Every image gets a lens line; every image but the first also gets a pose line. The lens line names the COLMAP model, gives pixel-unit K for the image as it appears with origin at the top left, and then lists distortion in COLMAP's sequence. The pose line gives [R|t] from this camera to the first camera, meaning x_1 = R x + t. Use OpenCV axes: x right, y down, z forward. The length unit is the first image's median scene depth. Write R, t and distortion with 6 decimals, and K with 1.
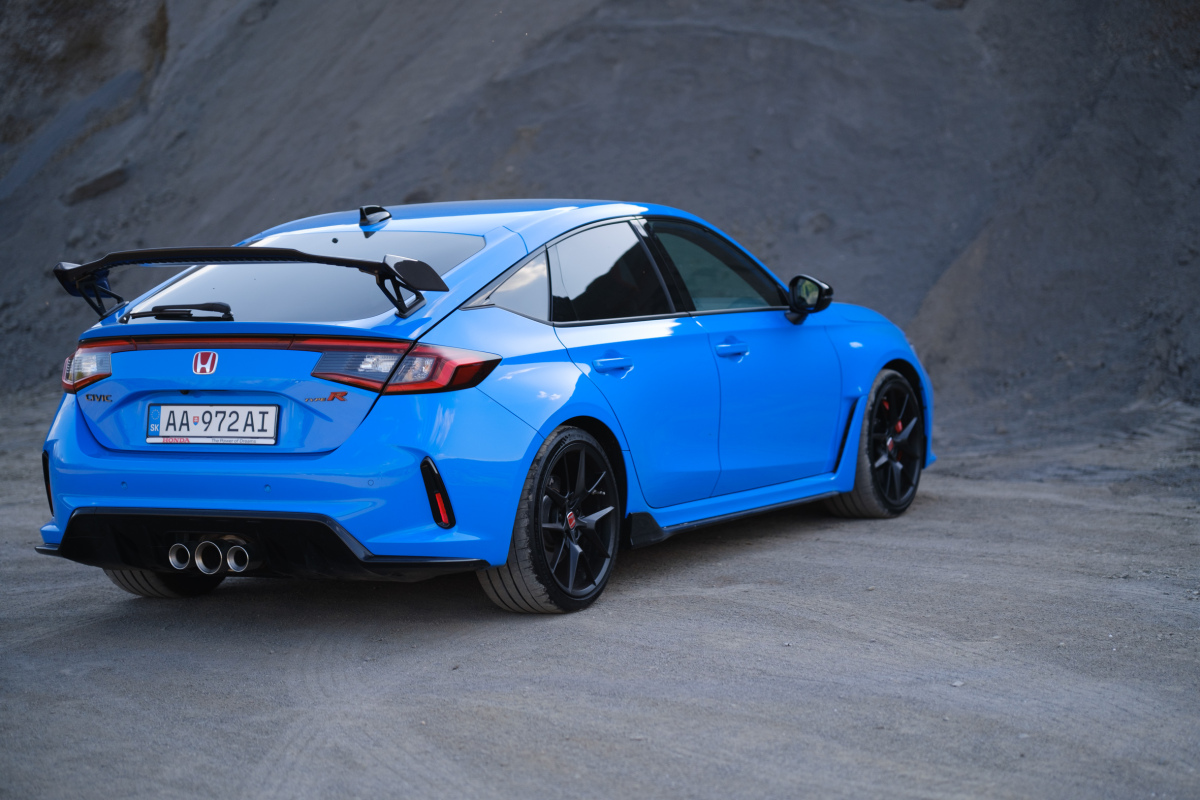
lens RADIAL K [[2766.5, 0, 631.8], [0, 2766.5, 401.0], [0, 0, 1]] dist [0.037265, 0.319000]
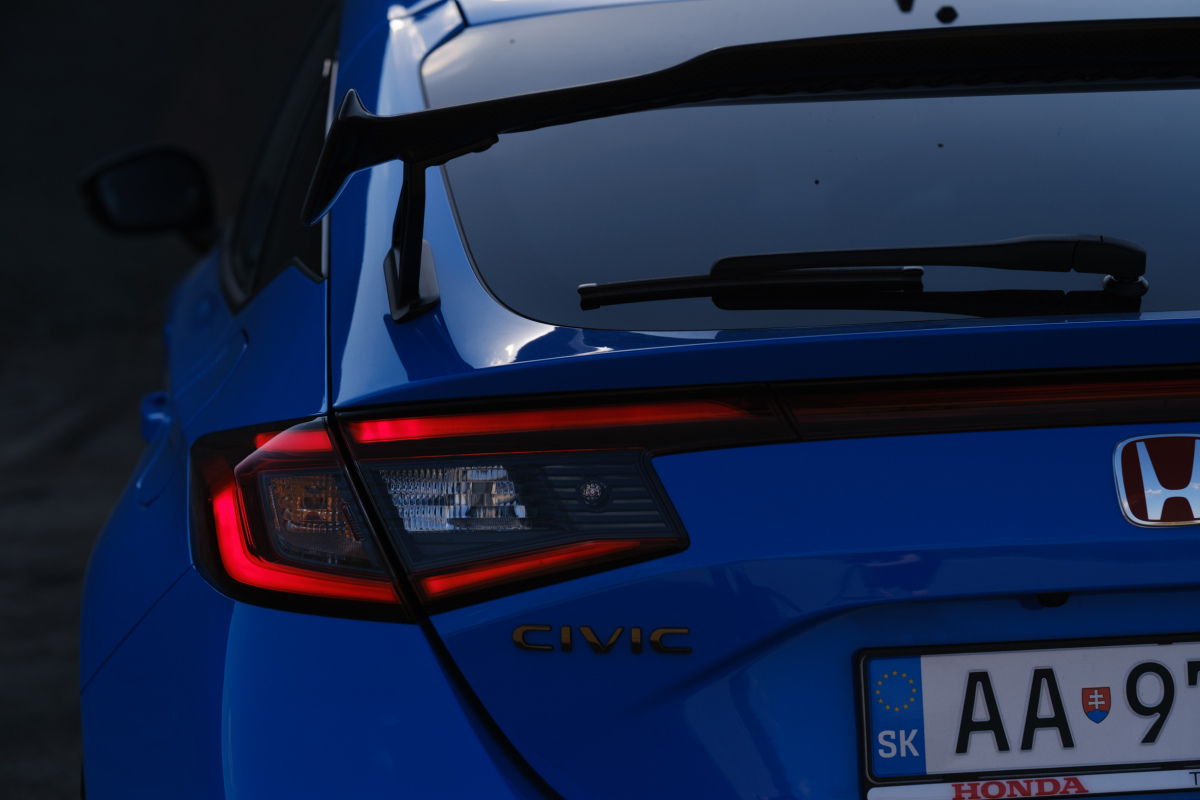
lens RADIAL K [[2908.2, 0, 600.0], [0, 2908.2, 400.0], [0, 0, 1]] dist [0.039851, -0.237596]
pose [[0.817538, -0.065022, 0.572192, -0.330070], [0.036103, 0.997438, 0.061763, -0.037222], [-0.574742, -0.029835, 0.817790, 0.769973]]
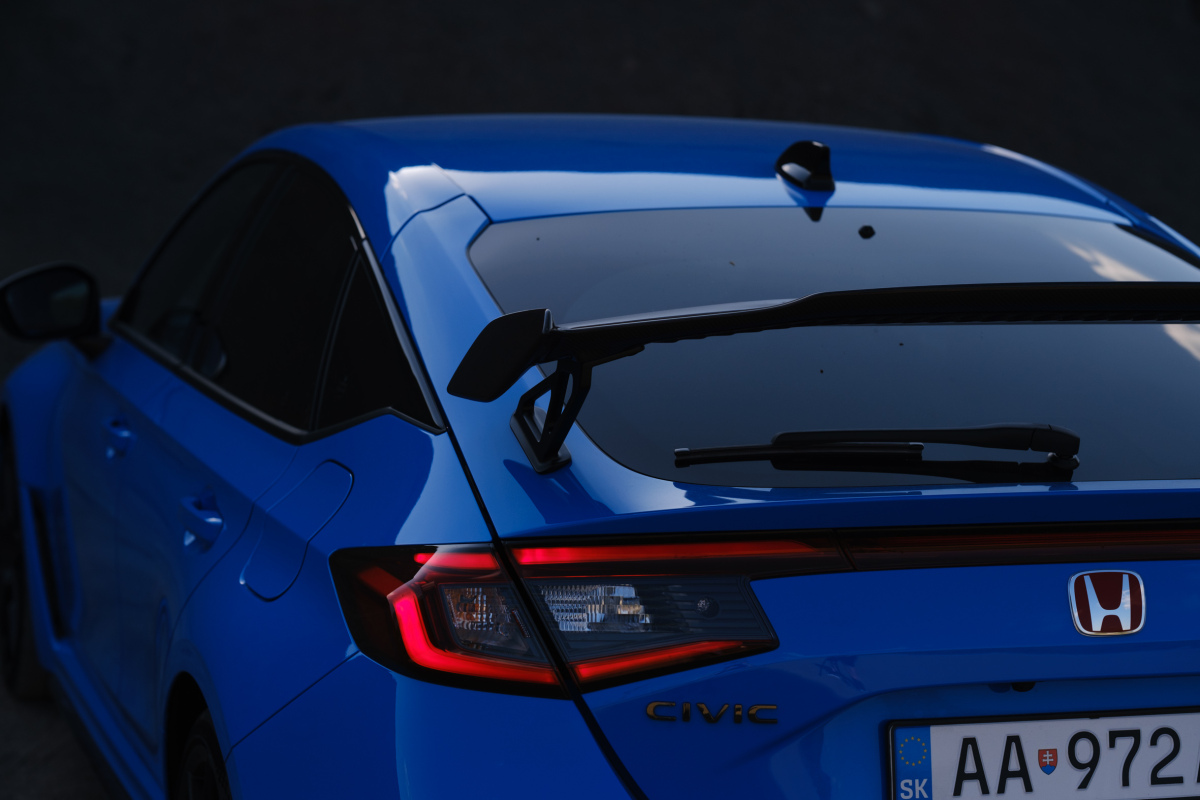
lens RADIAL K [[2766.5, 0, 631.8], [0, 2766.5, 401.0], [0, 0, 1]] dist [0.037265, 0.319000]
pose [[0.696889, -0.036134, 0.716268, -0.428778], [-0.000673, 0.998697, 0.051037, -0.054952], [-0.717178, -0.036049, 0.695957, 0.753736]]
